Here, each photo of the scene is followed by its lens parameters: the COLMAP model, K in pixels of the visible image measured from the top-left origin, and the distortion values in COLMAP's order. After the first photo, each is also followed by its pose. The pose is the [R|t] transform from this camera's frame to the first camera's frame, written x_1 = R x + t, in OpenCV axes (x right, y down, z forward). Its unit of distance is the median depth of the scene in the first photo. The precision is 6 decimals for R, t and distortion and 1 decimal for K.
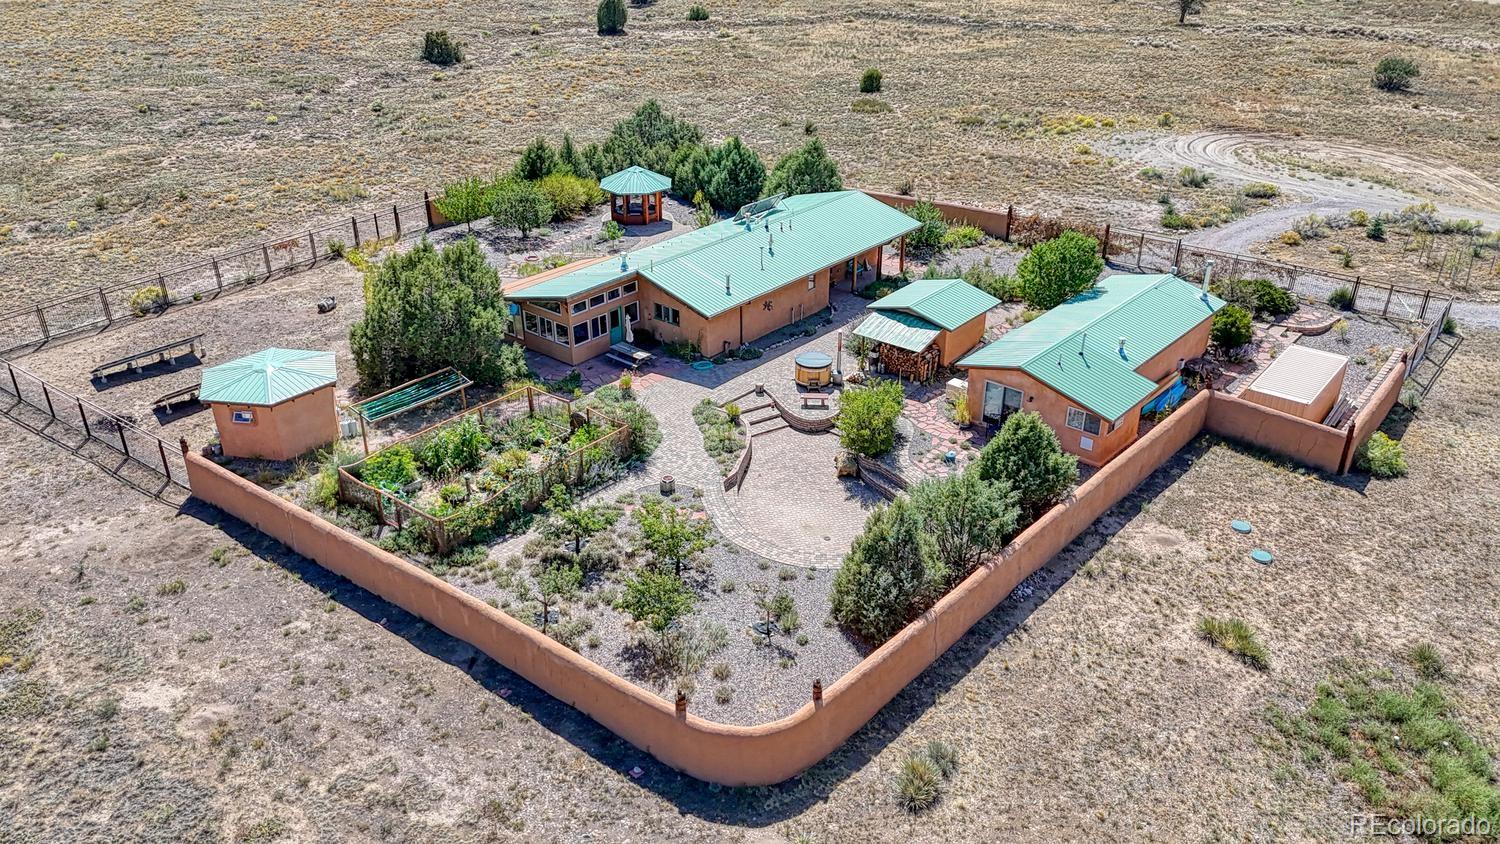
lens RADIAL K [[1105.2, 0, 750.0], [0, 1105.2, 422.0], [0, 0, 1]] dist [0.057324, -0.053617]
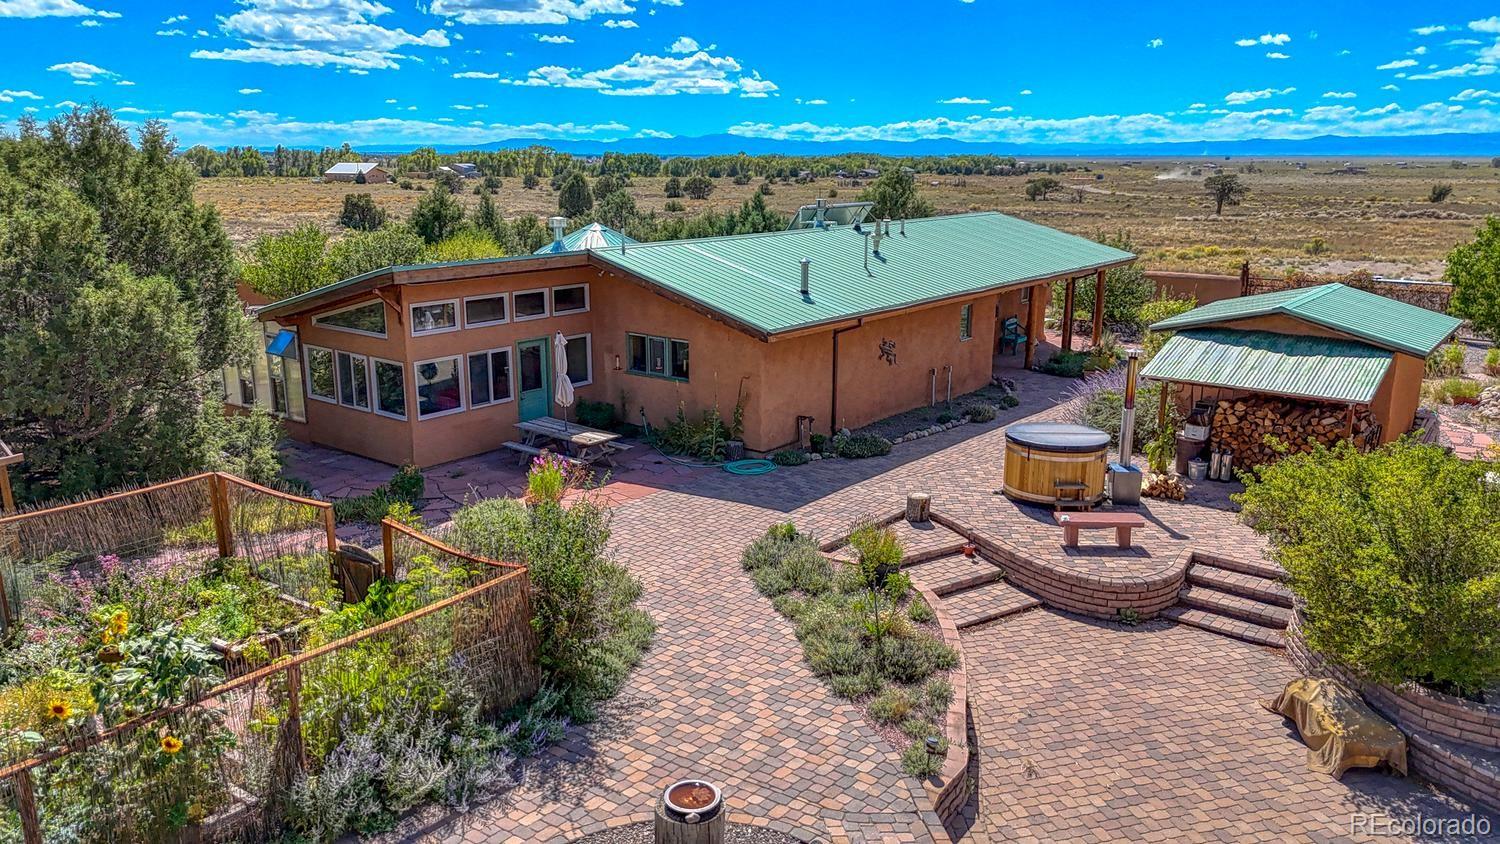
lens RADIAL K [[1105.2, 0, 750.0], [0, 1105.2, 422.0], [0, 0, 1]] dist [0.057324, -0.053617]
pose [[0.999457, -0.002272, 0.032864, -0.058391], [0.009852, 0.972575, -0.232379, 0.025437], [-0.031435, 0.232577, 0.972070, 0.646993]]
